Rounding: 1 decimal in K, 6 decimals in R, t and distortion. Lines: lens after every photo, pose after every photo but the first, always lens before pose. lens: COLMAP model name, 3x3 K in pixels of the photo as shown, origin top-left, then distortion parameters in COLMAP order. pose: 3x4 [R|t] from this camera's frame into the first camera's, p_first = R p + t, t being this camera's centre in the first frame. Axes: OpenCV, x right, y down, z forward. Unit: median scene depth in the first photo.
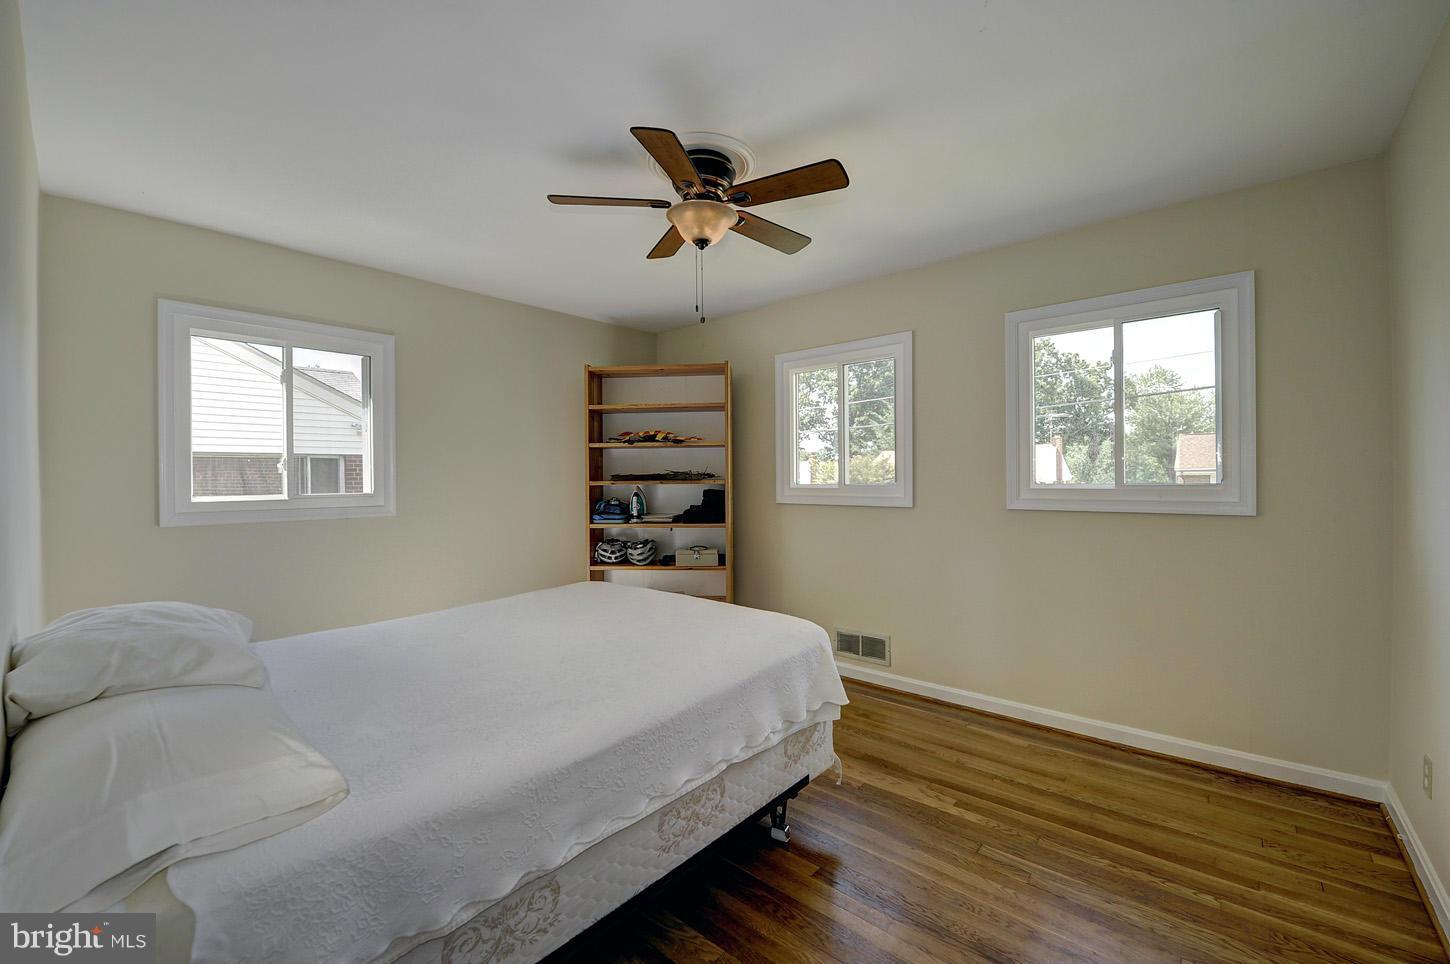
lens RADIAL K [[576.0, 0, 729.9], [0, 576.0, 482.0], [0, 0, 1]] dist [-0.021350, -0.000112]
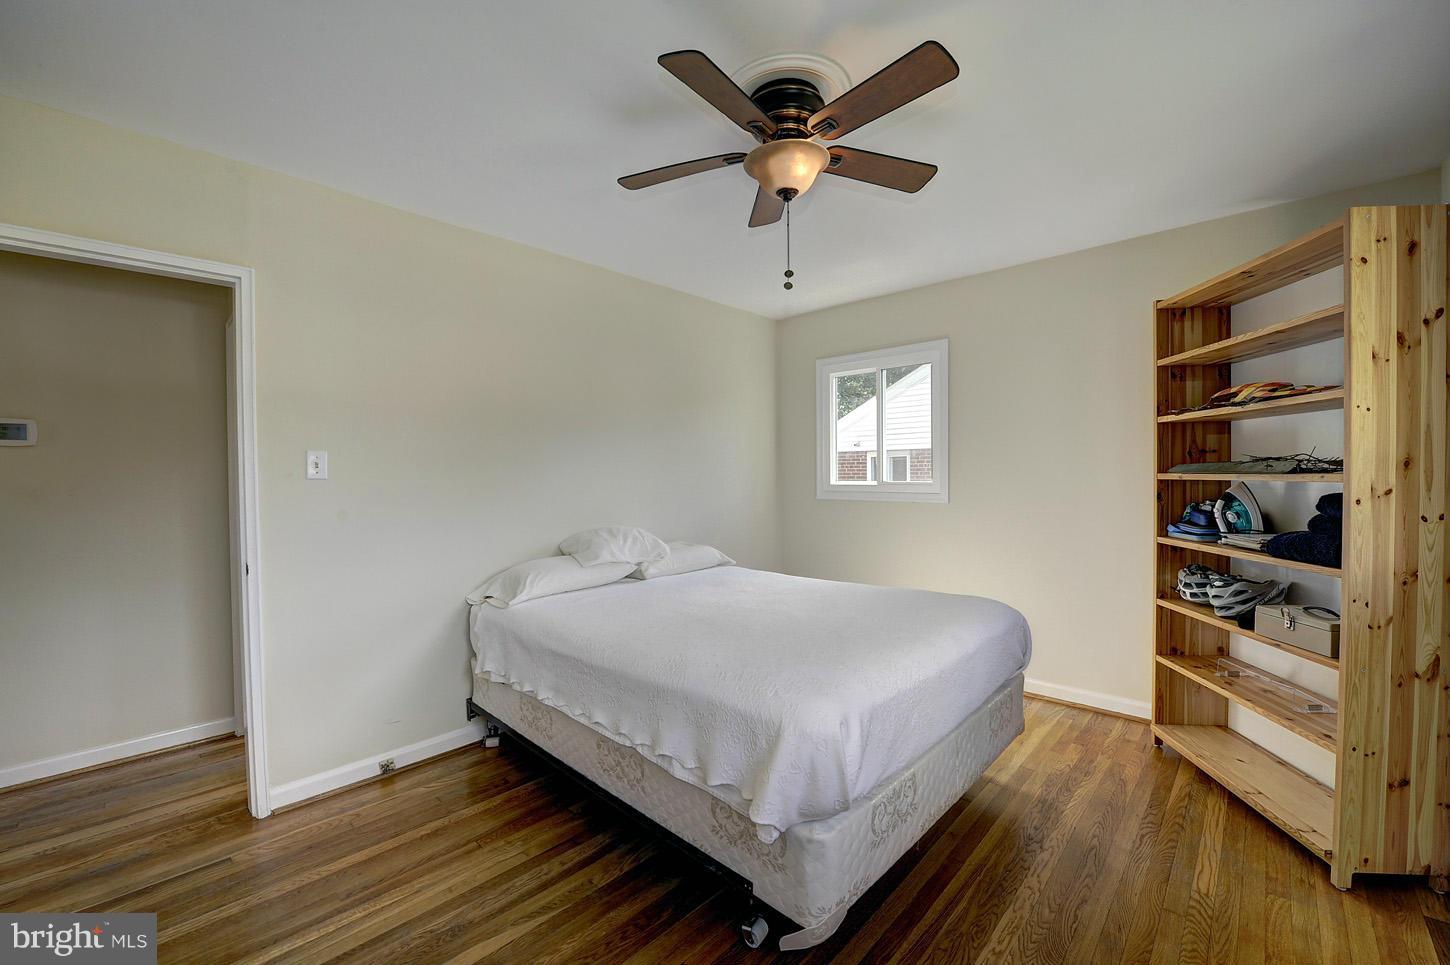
lens RADIAL K [[581.4, 0, 727.9], [0, 581.4, 478.2], [0, 0, 1]] dist [-0.012289, 0.000124]
pose [[-0.033326, 0.025364, -0.999123, 0.816090], [0.003765, 0.999674, 0.025252, -0.025952], [0.999437, -0.002920, -0.033411, 0.935591]]
